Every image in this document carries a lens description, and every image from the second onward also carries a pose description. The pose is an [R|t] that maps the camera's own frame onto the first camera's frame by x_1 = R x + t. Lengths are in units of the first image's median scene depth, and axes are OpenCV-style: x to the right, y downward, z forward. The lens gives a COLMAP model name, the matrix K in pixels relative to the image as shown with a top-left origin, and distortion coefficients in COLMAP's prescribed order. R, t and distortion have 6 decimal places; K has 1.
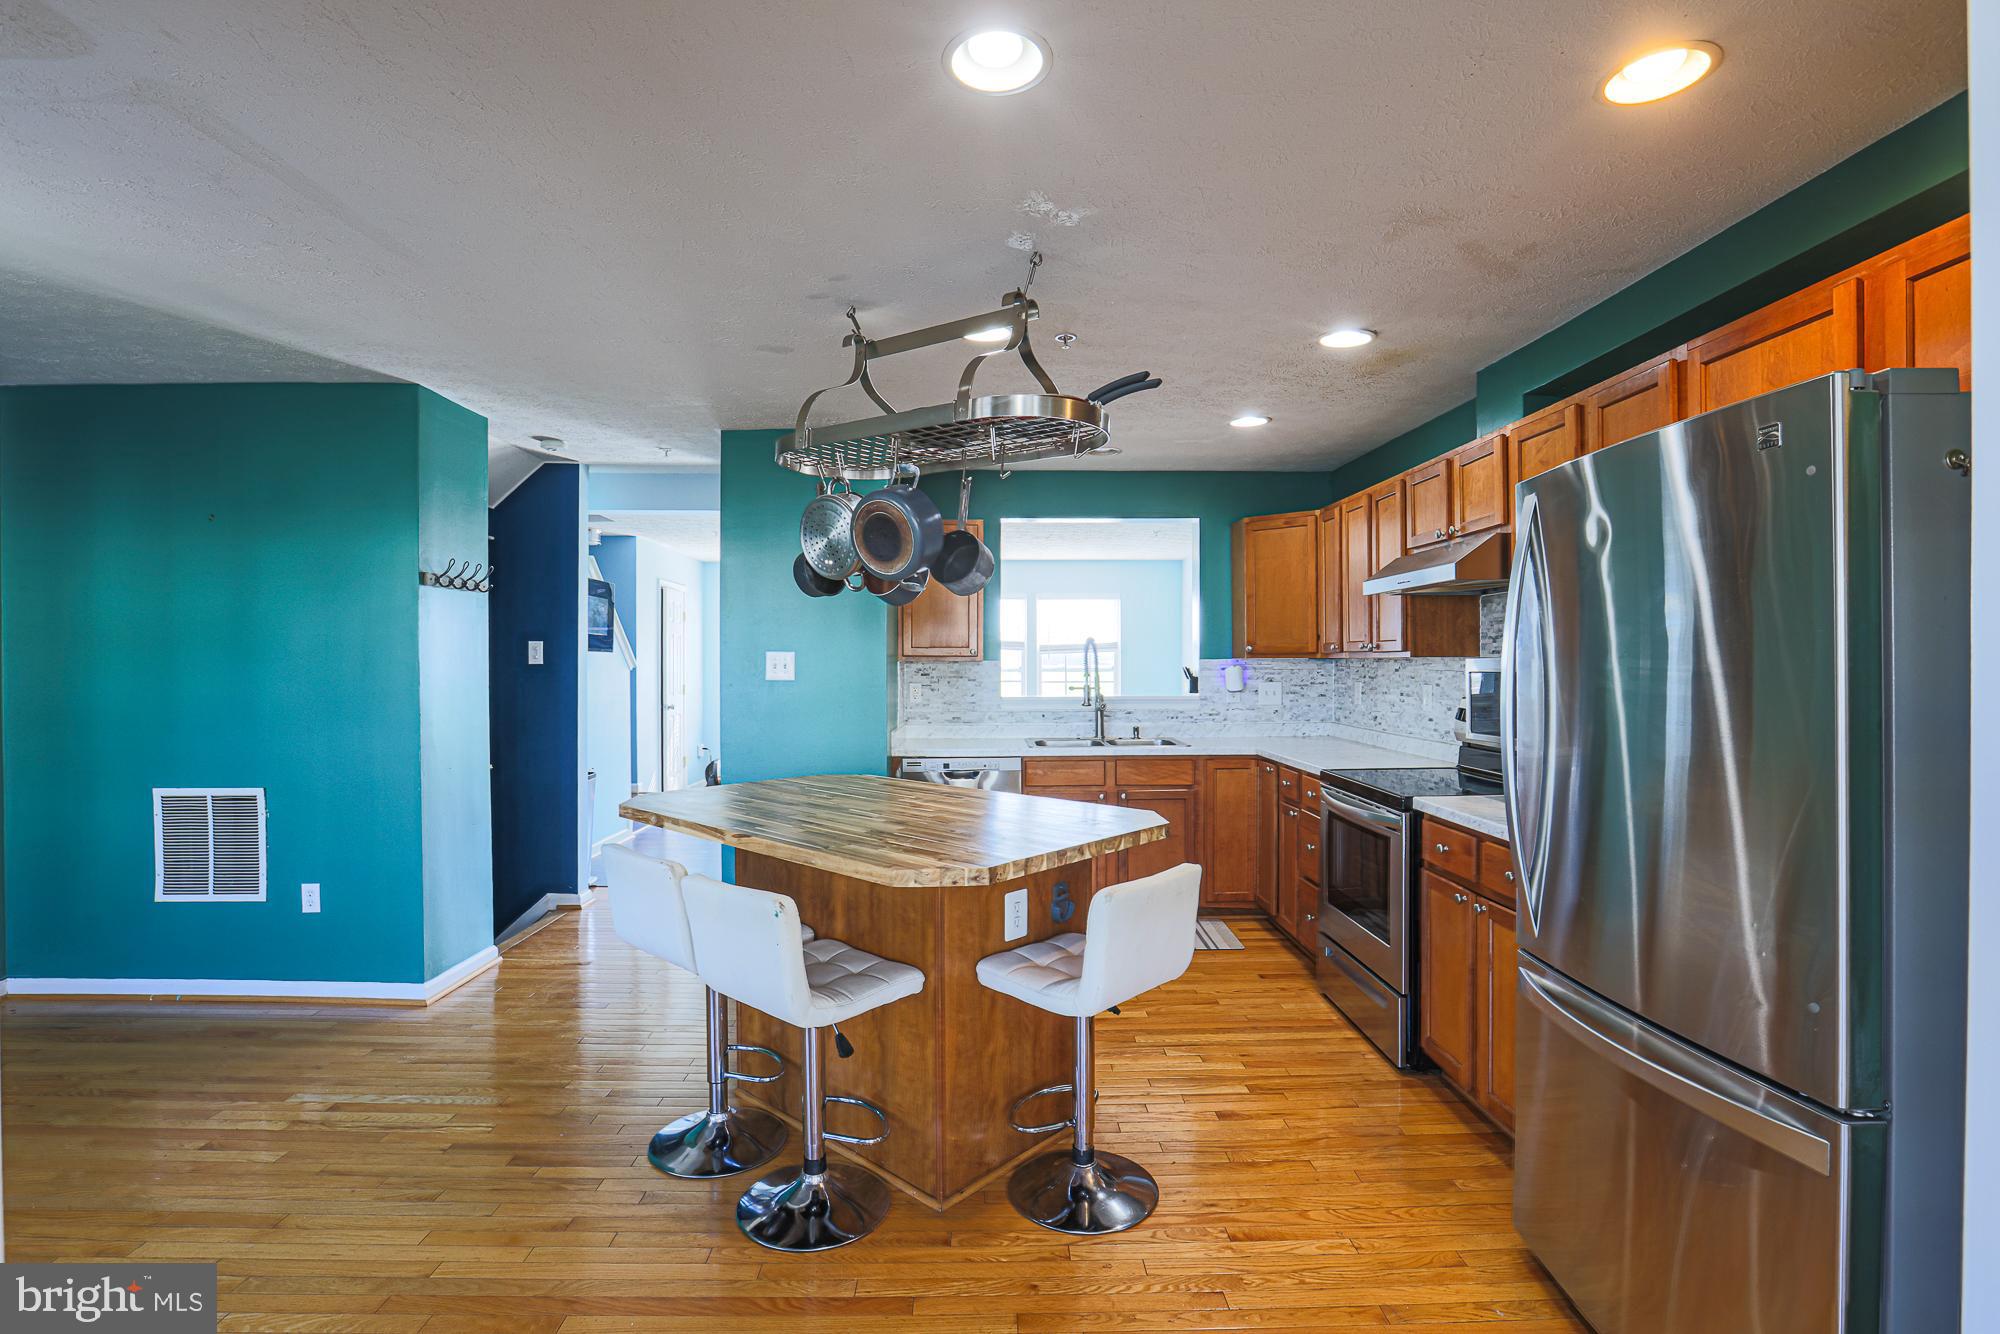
lens RADIAL K [[942.1, 0, 987.9], [0, 942.1, 669.3], [0, 0, 1]] dist [-0.032542, 0.009558]
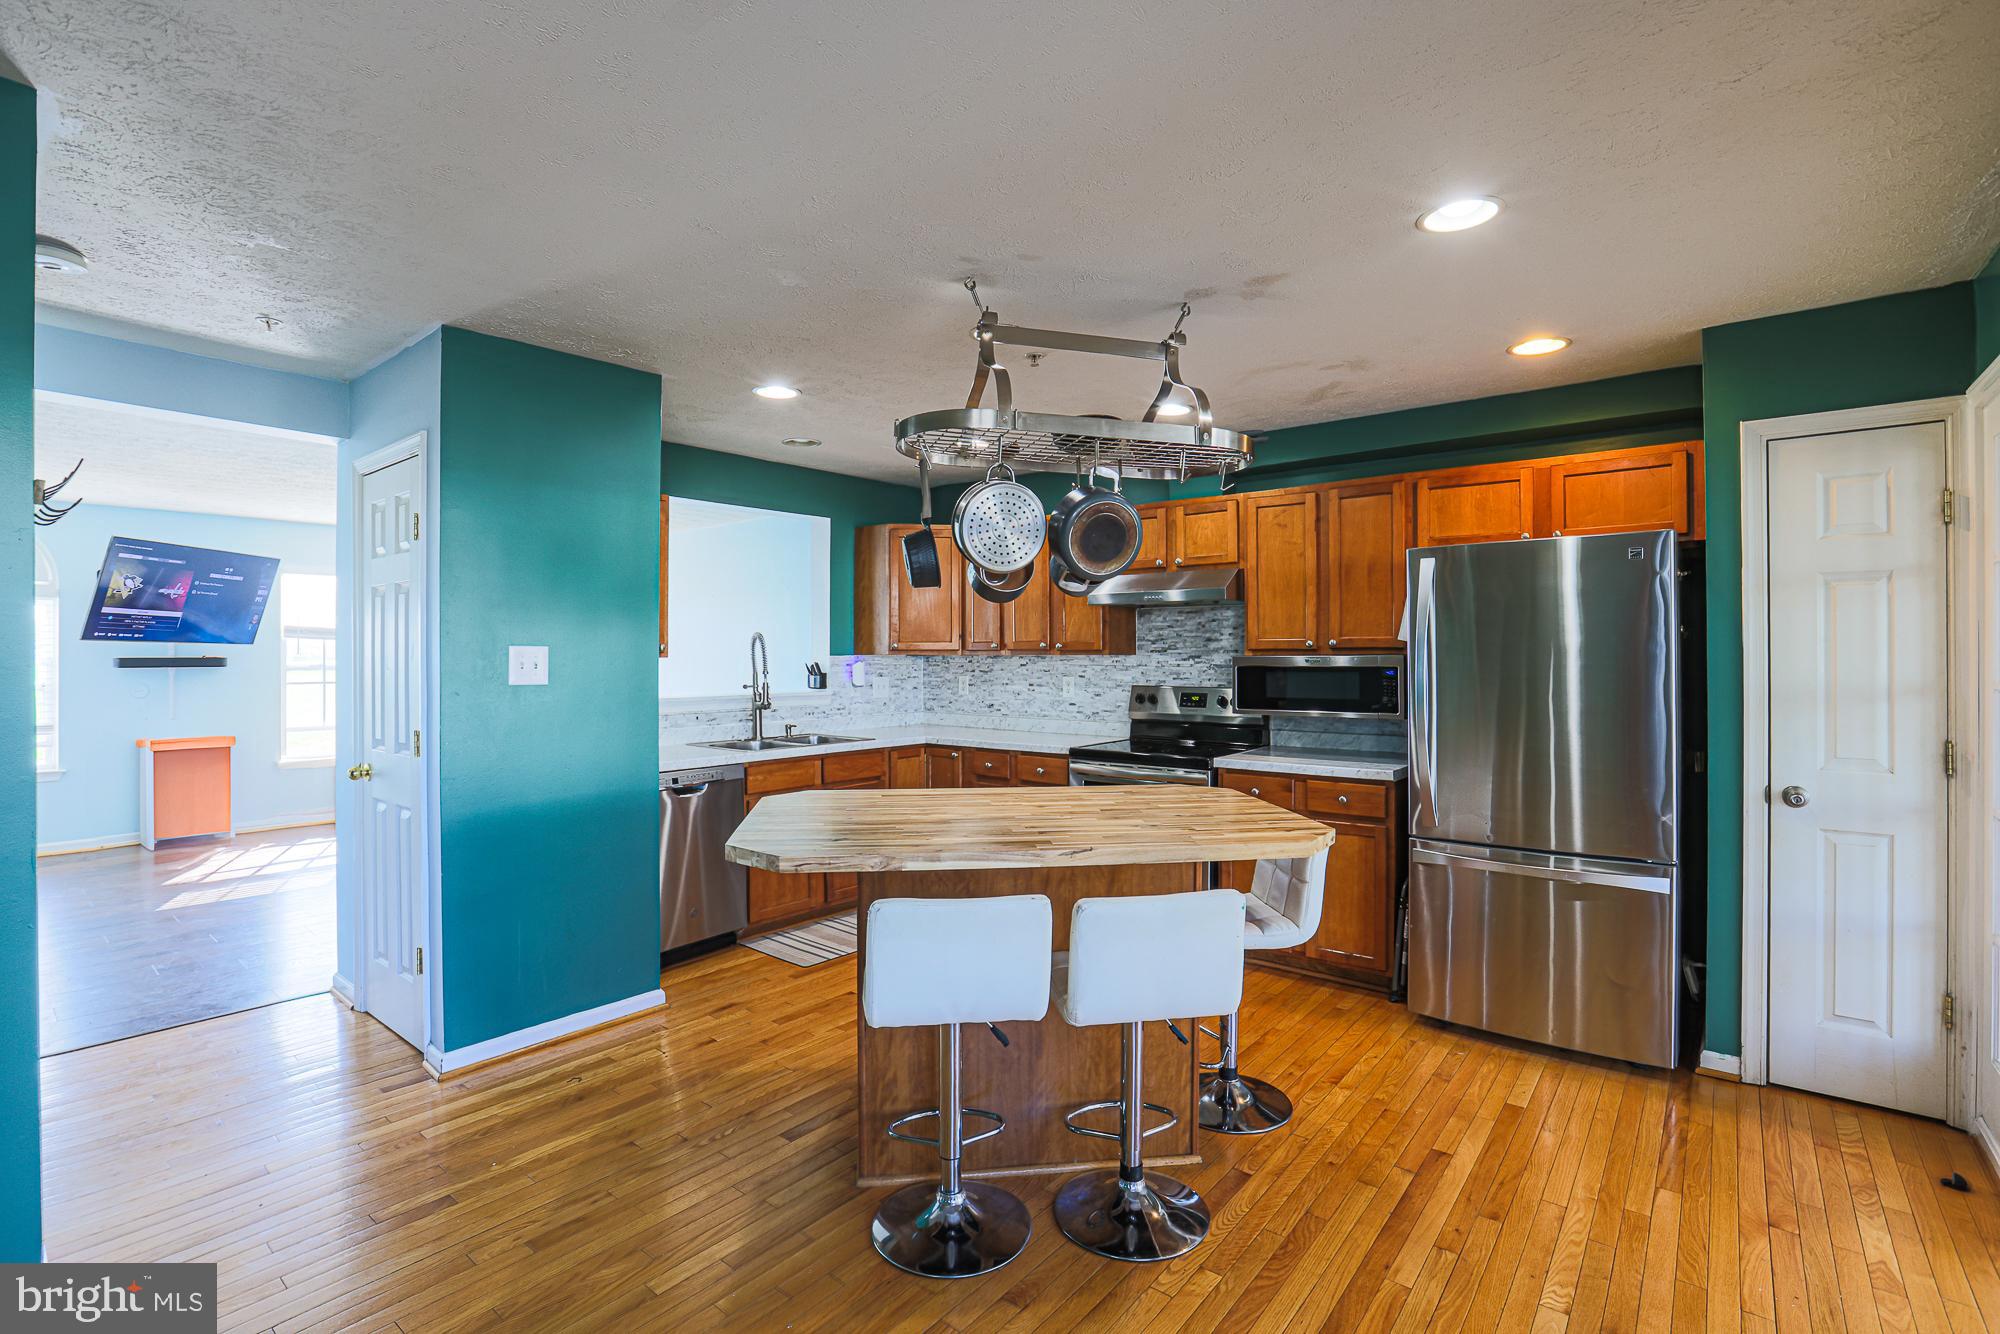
lens RADIAL K [[942.1, 0, 998.4], [0, 942.1, 661.5], [0, 0, 1]] dist [-0.032542, 0.009558]
pose [[0.634838, -0.004420, 0.772632, -0.512540], [0.005653, 0.999983, 0.001076, -0.004826], [-0.772624, 0.003685, 0.634853, 0.236429]]
